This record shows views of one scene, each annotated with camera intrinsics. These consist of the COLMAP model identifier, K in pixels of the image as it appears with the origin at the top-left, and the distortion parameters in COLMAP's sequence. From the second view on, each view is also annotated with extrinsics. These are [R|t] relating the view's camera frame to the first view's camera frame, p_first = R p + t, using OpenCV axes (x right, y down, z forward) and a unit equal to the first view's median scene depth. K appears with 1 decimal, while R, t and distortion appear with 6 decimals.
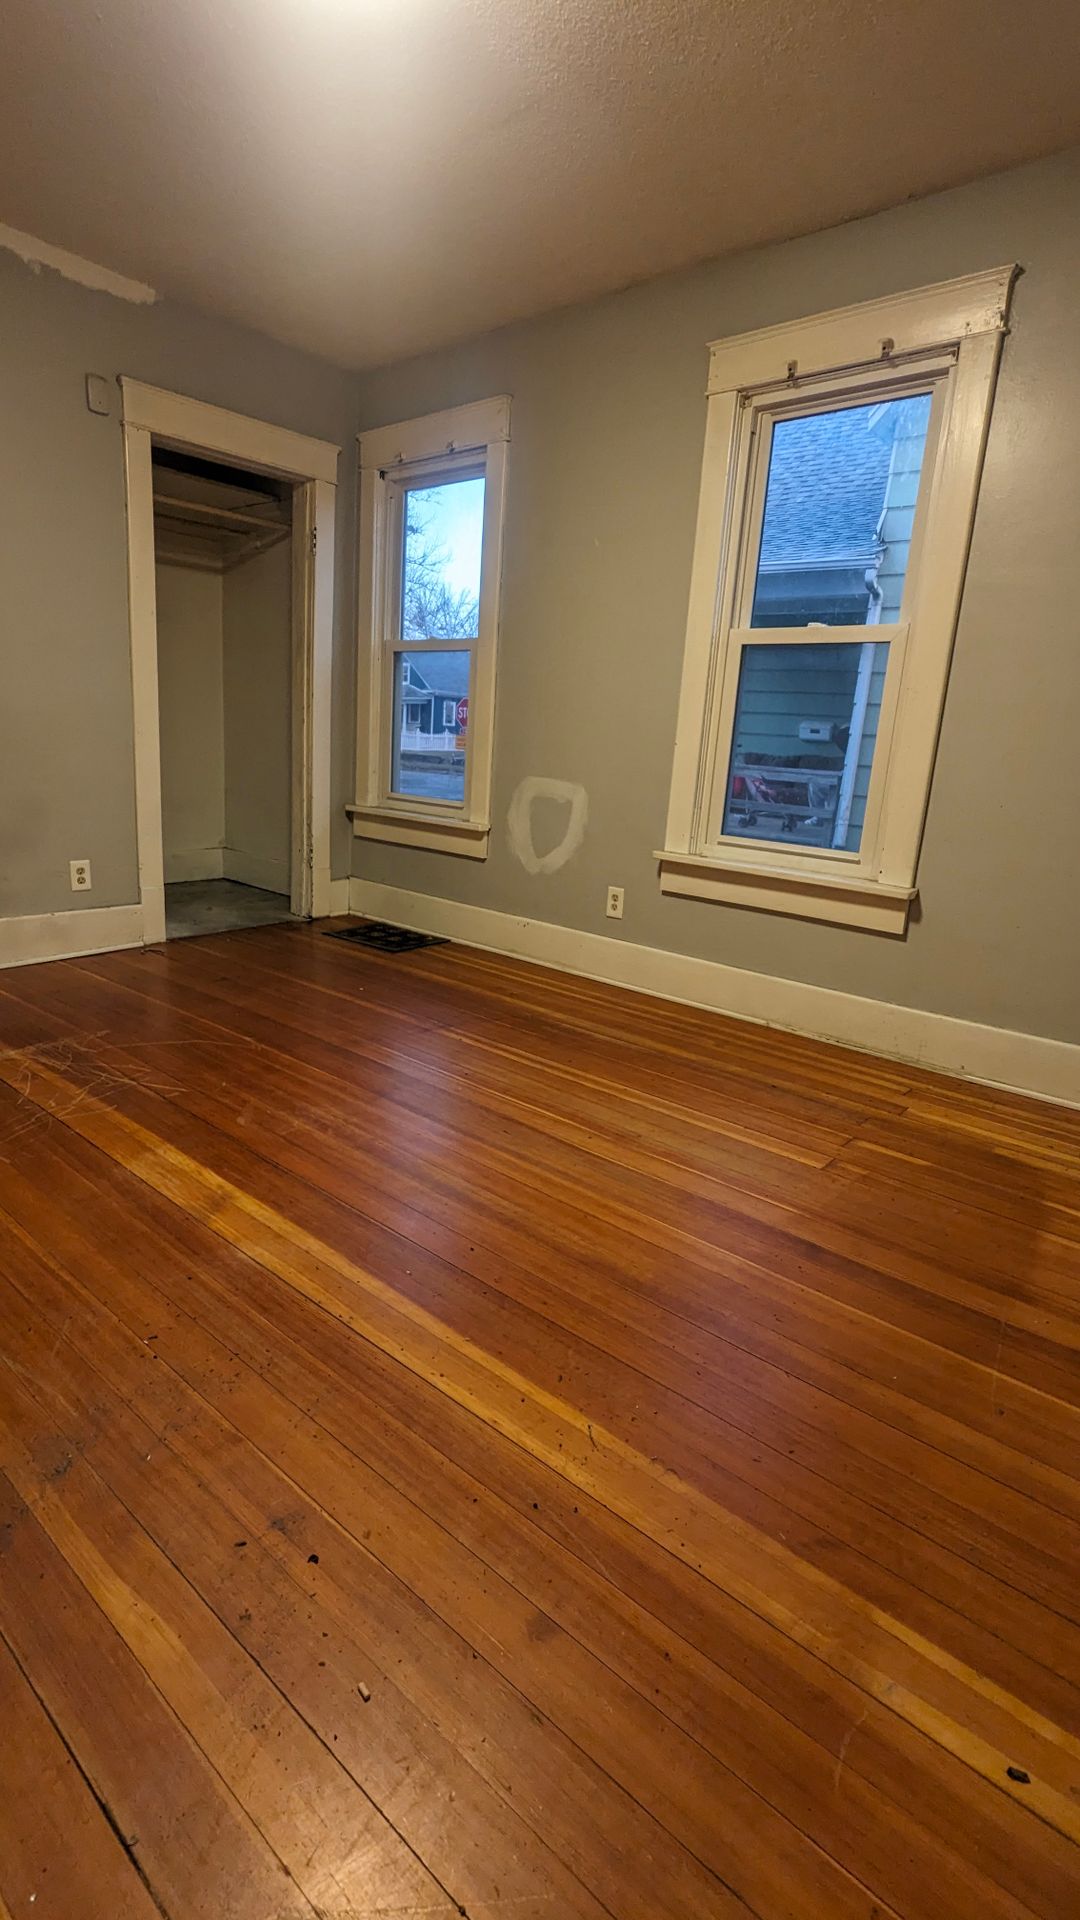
lens RADIAL K [[901.7, 0, 540.0], [0, 901.7, 960.0], [0, 0, 1]] dist [-0.003190, 0.000066]
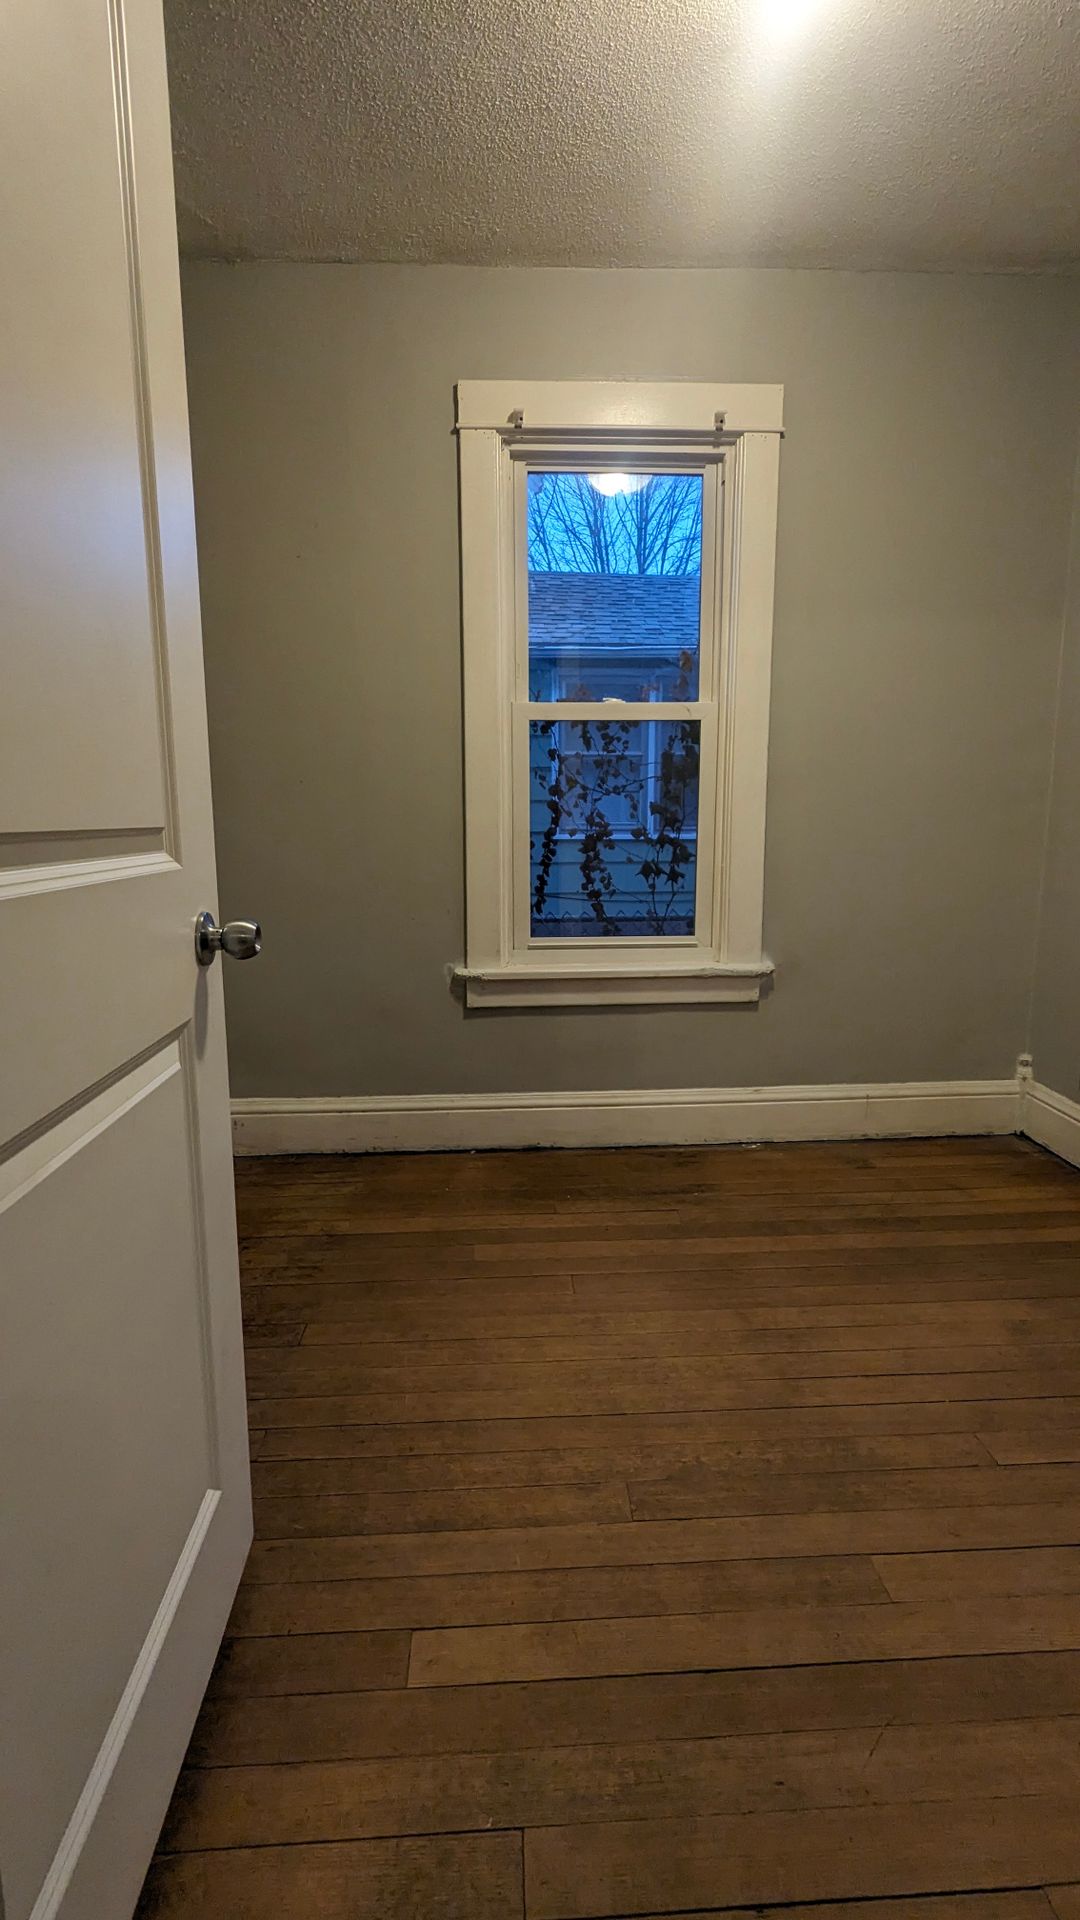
lens RADIAL K [[901.7, 0, 540.0], [0, 901.7, 960.0], [0, 0, 1]] dist [-0.003190, 0.000066]
pose [[0.719733, -0.167059, 0.673852, -0.386244], [0.213663, 0.976808, 0.013955, -0.133998], [-0.660555, 0.133933, 0.738735, 0.383447]]
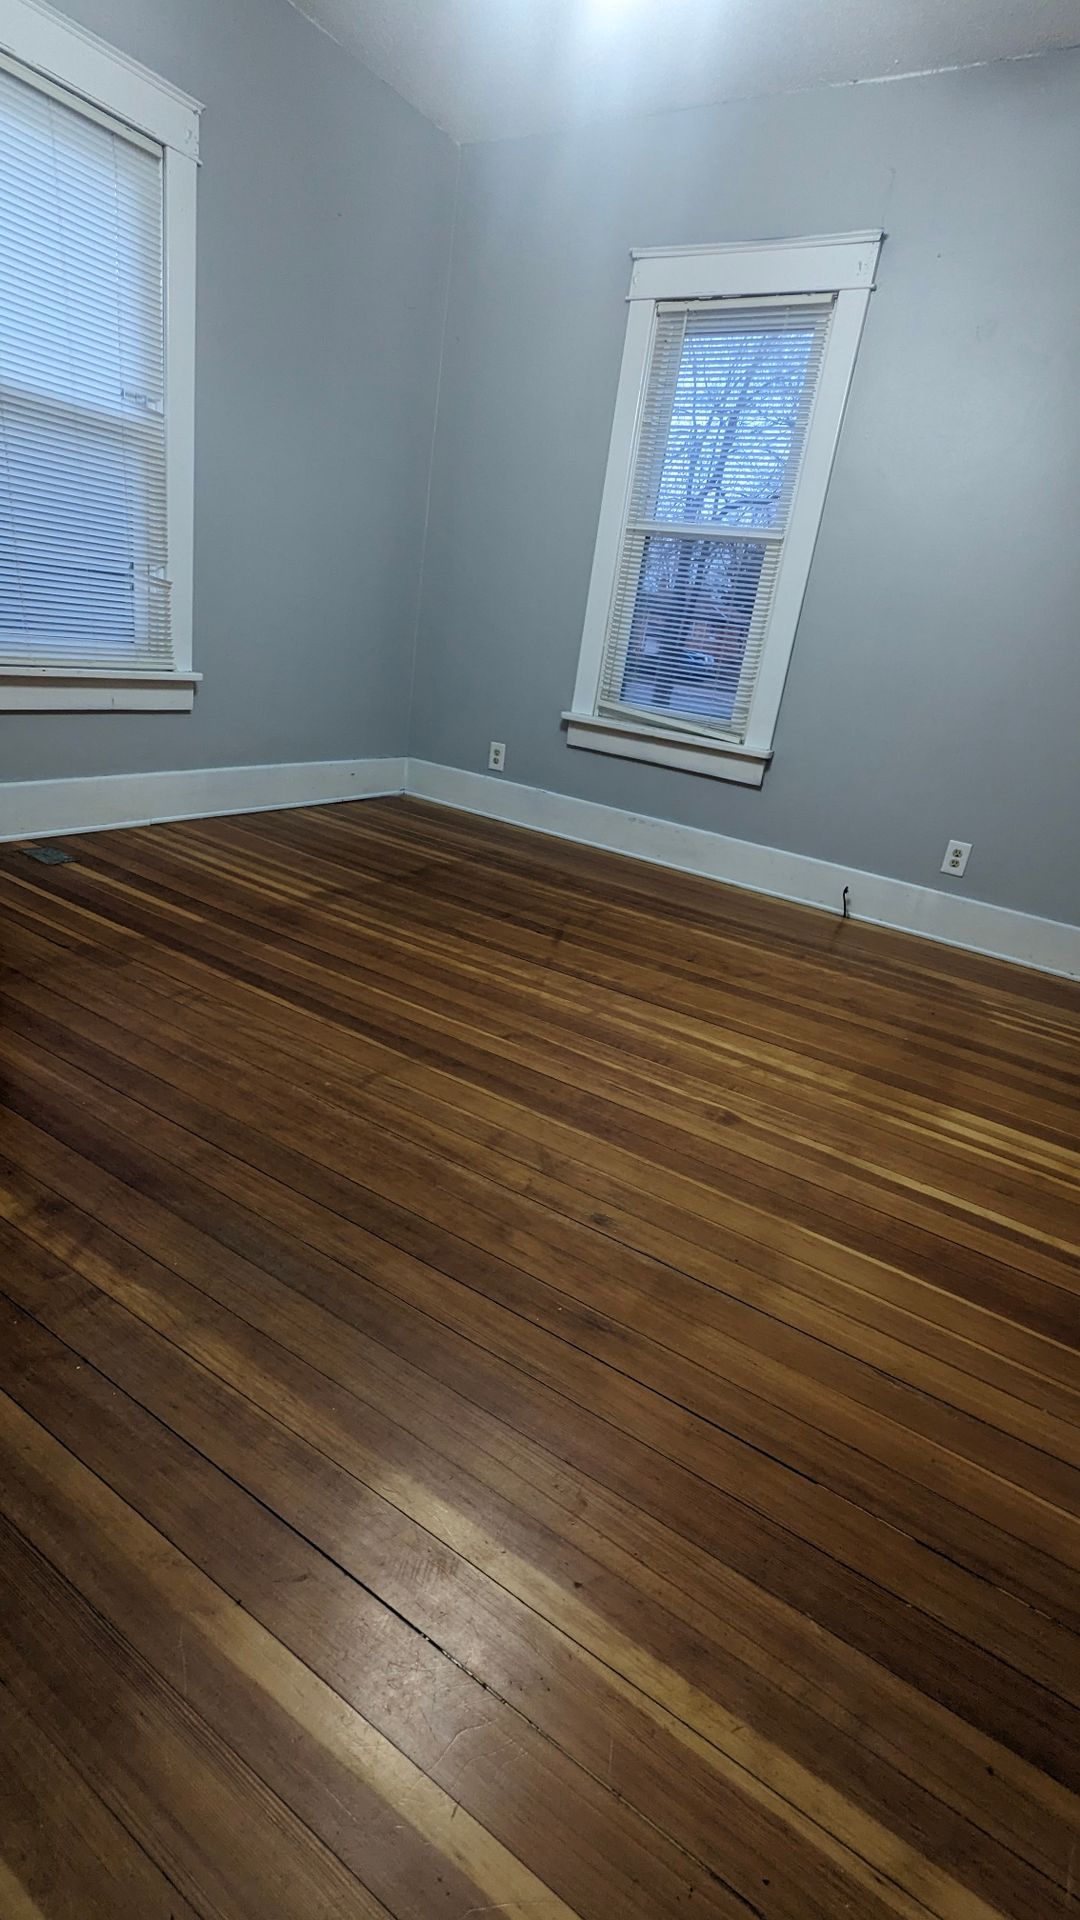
lens RADIAL K [[901.7, 0, 540.0], [0, 901.7, 960.0], [0, 0, 1]] dist [-0.003190, 0.000066]
pose [[0.987977, 0.008555, 0.154364, -0.085138], [-0.032558, 0.987589, 0.153648, 0.021306], [-0.151133, -0.156827, 0.975994, -0.205135]]
